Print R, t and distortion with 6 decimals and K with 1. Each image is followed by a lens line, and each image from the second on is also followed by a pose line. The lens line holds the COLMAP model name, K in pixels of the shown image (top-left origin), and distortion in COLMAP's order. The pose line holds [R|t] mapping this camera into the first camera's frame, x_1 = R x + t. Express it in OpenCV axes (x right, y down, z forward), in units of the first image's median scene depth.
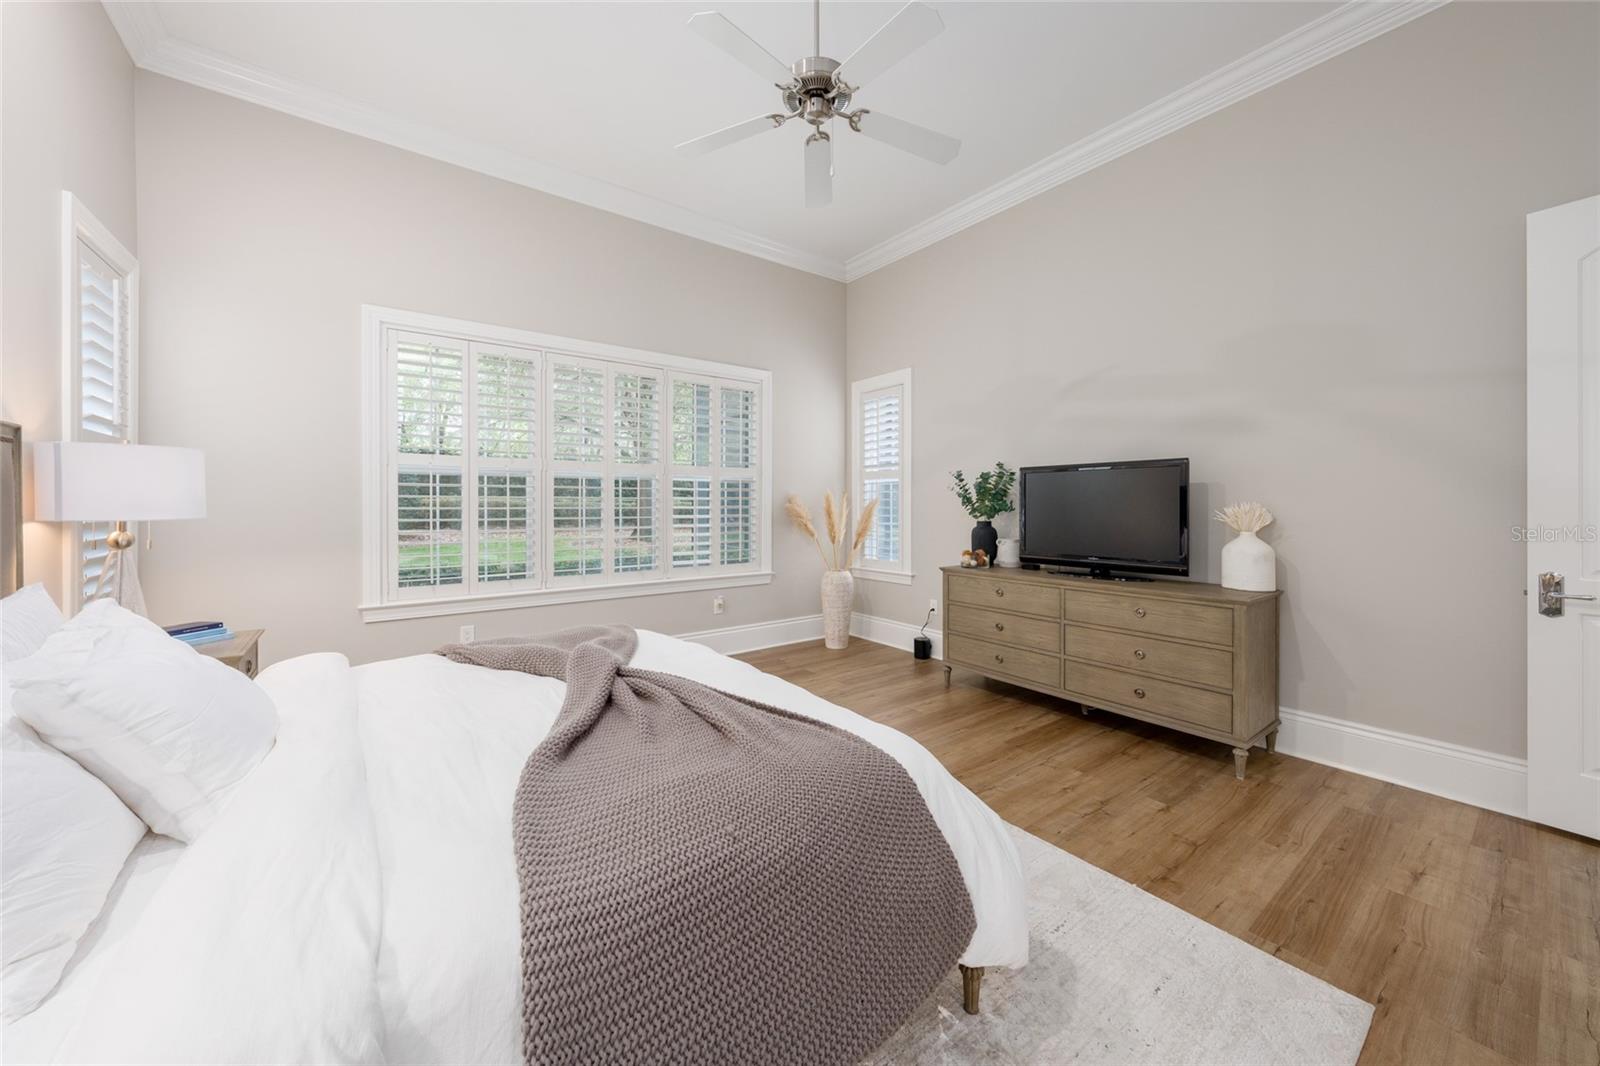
lens RADIAL K [[574.1, 0, 813.5], [0, 574.1, 506.4], [0, 0, 1]] dist [-0.002487, -0.000081]
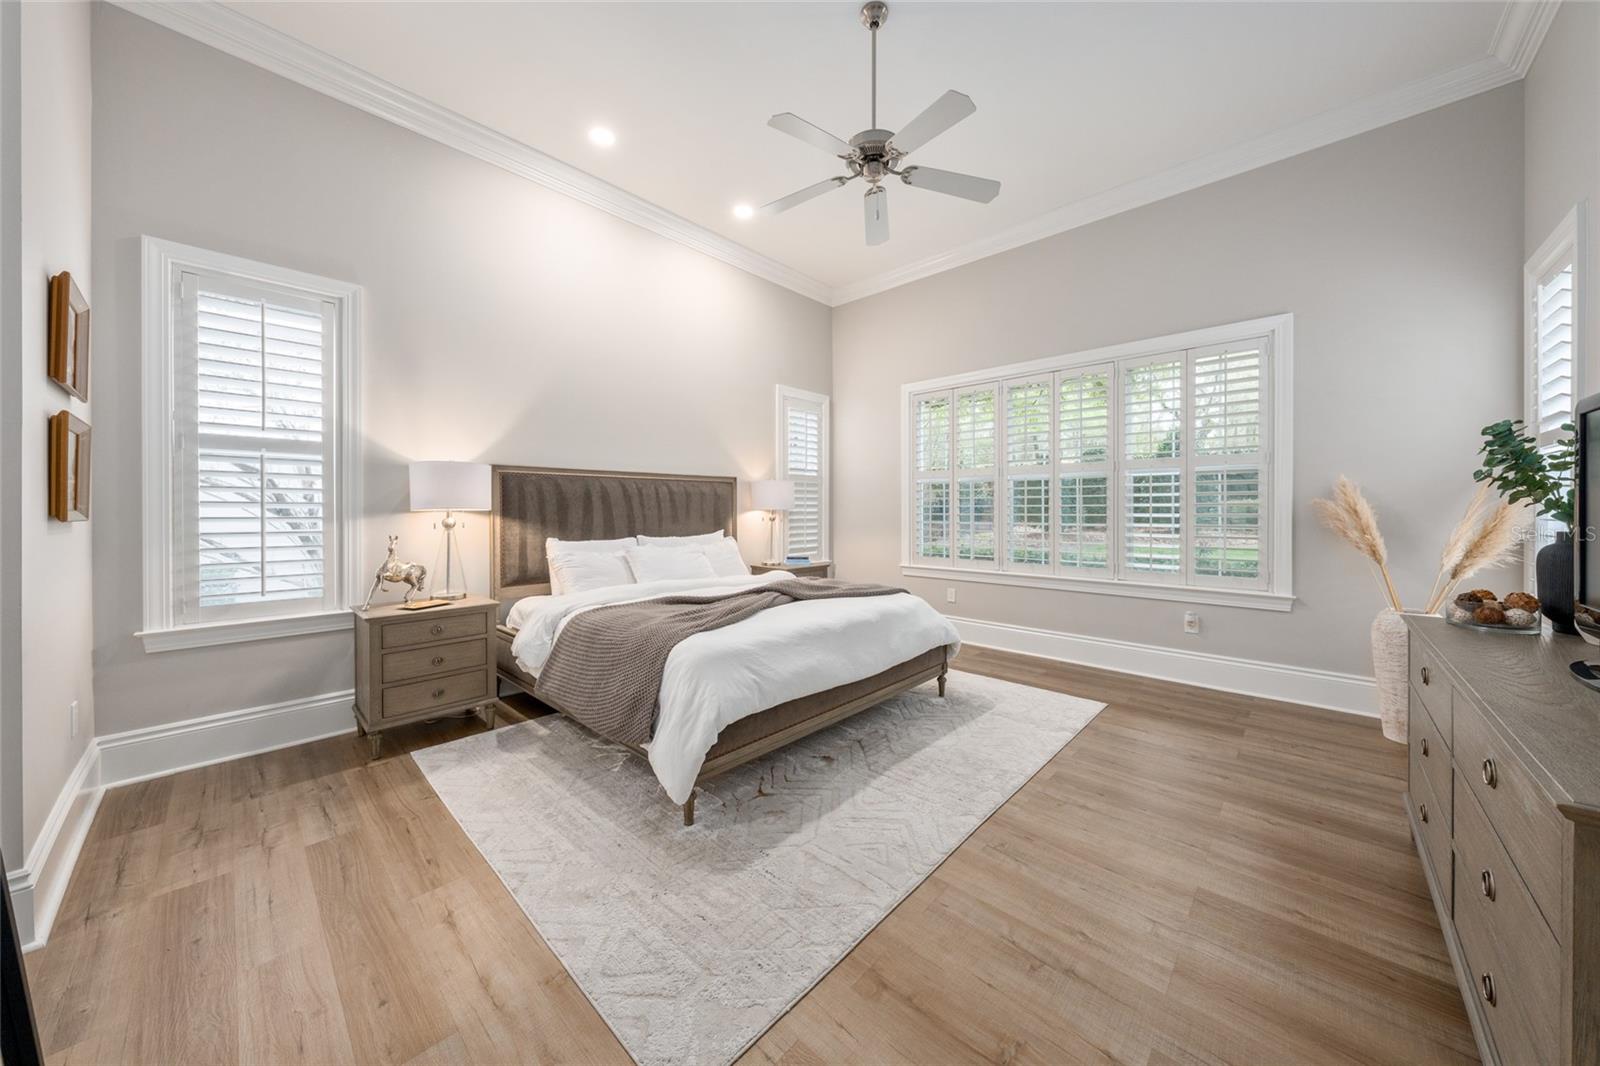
lens RADIAL K [[544.9, 0, 801.3], [0, 544.9, 509.6], [0, 0, 1]] dist [0.001855, -0.000129]
pose [[0.166219, -0.002062, -0.986087, 0.887573], [-0.002731, 0.999993, -0.002551, 0.017933], [0.986085, 0.003117, 0.166212, 0.526550]]
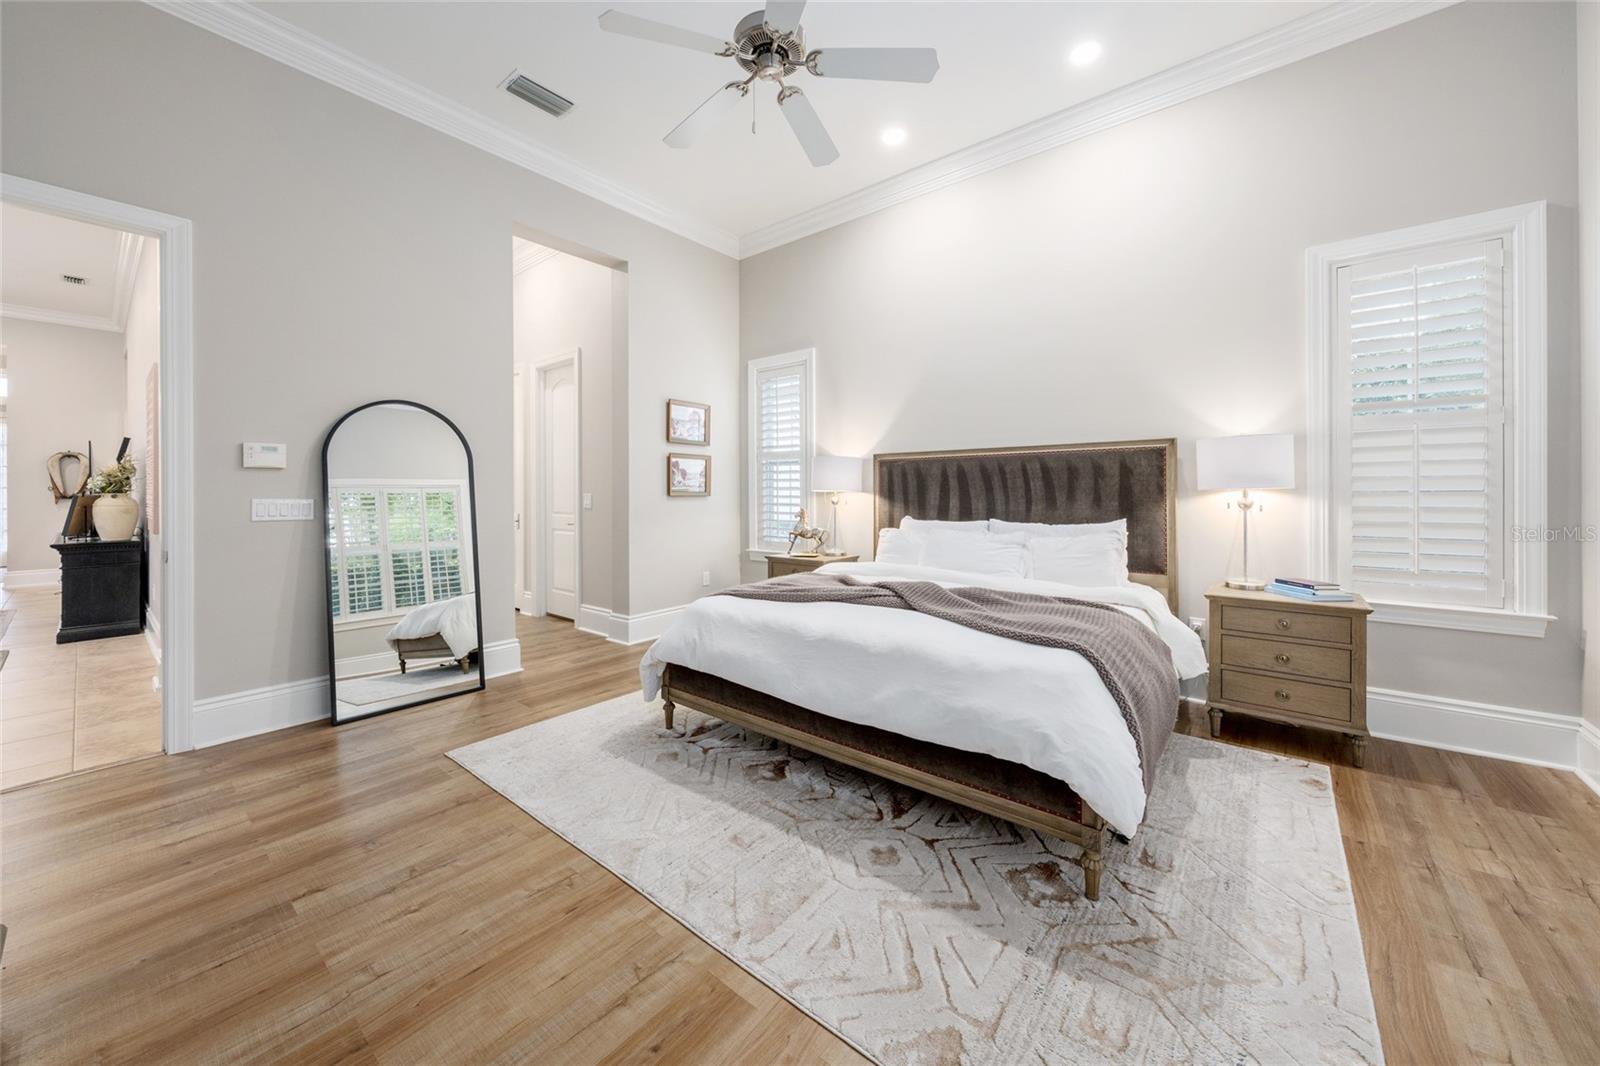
lens RADIAL K [[574.1, 0, 813.5], [0, 574.1, 506.4], [0, 0, 1]] dist [-0.002487, -0.000081]
pose [[-0.967930, 0.011958, -0.250935, 0.141363], [0.004962, 0.999582, 0.028496, 0.013794], [0.251171, 0.026337, -0.967584, 1.554874]]
